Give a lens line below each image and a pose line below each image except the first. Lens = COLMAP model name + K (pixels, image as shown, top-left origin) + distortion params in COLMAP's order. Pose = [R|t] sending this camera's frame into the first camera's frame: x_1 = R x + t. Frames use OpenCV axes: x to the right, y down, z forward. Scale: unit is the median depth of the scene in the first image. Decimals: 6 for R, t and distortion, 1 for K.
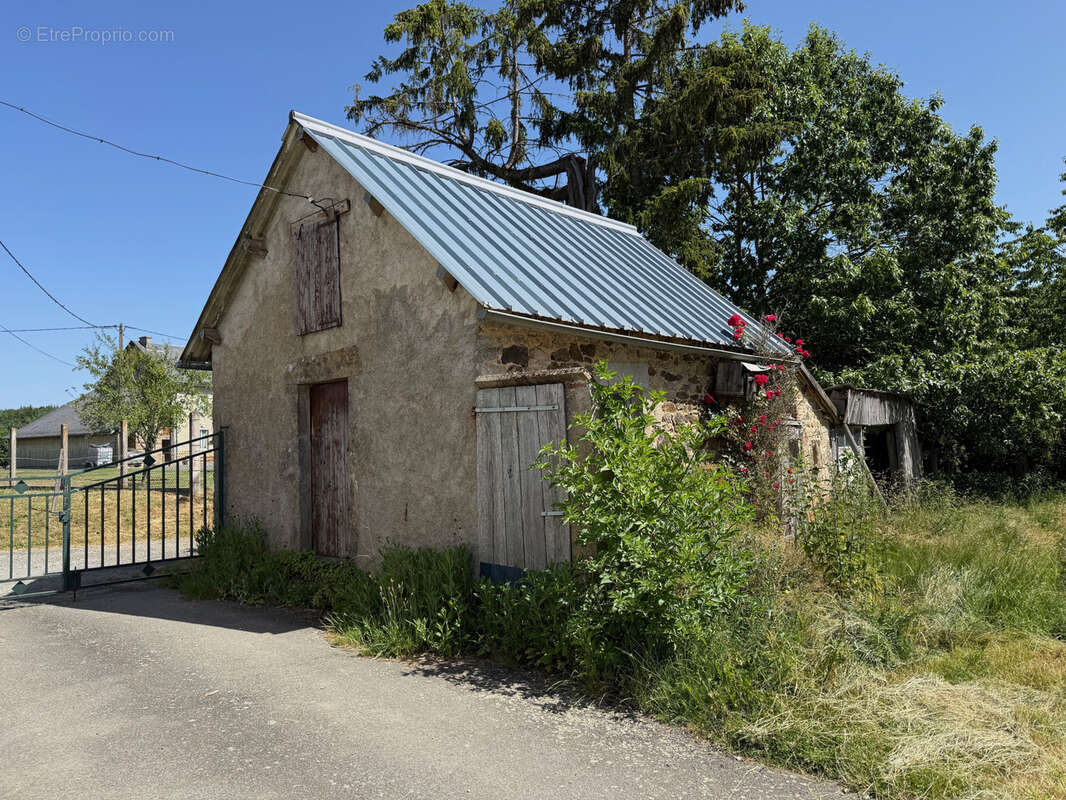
lens RADIAL K [[741.4, 0, 531.7], [0, 741.4, 397.1], [0, 0, 1]] dist [0.068003, -0.051033]
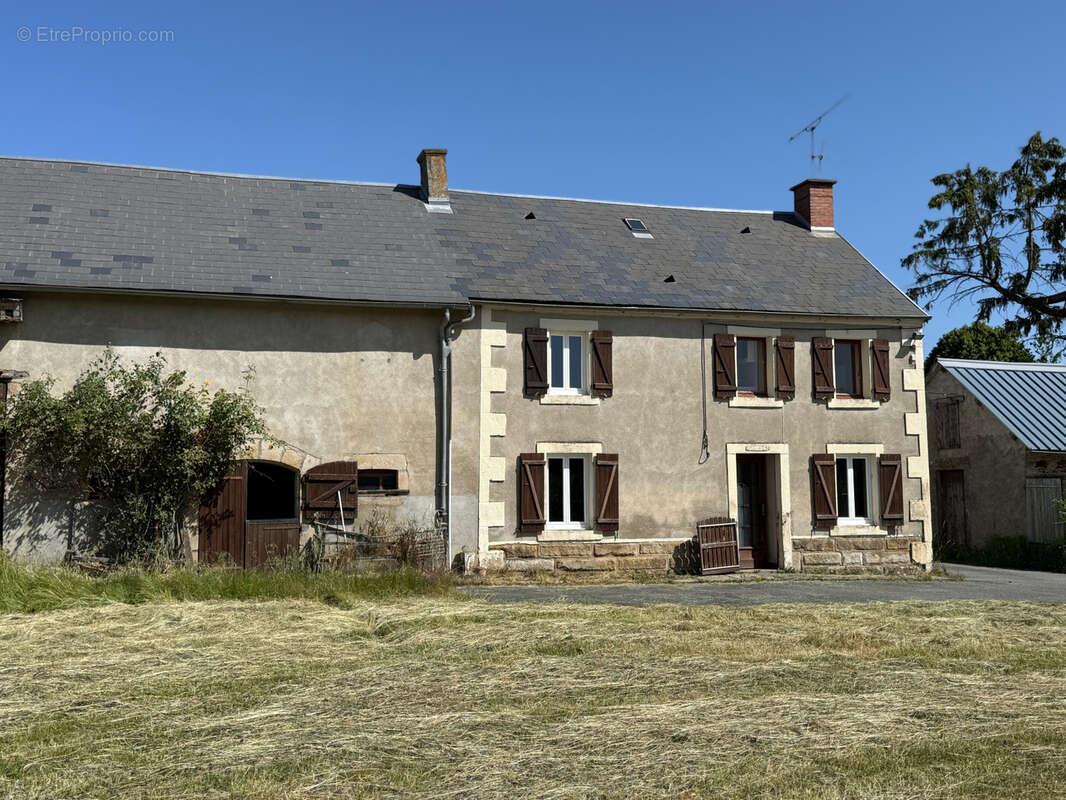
lens RADIAL K [[1112.2, 0, 527.8], [0, 1112.2, 406.5], [0, 0, 1]] dist [0.199976, -0.459602]
pose [[0.911879, -0.007094, -0.410399, -0.026084], [0.003010, 0.999939, -0.010596, -0.209564], [0.410449, 0.008427, 0.911845, -3.163484]]
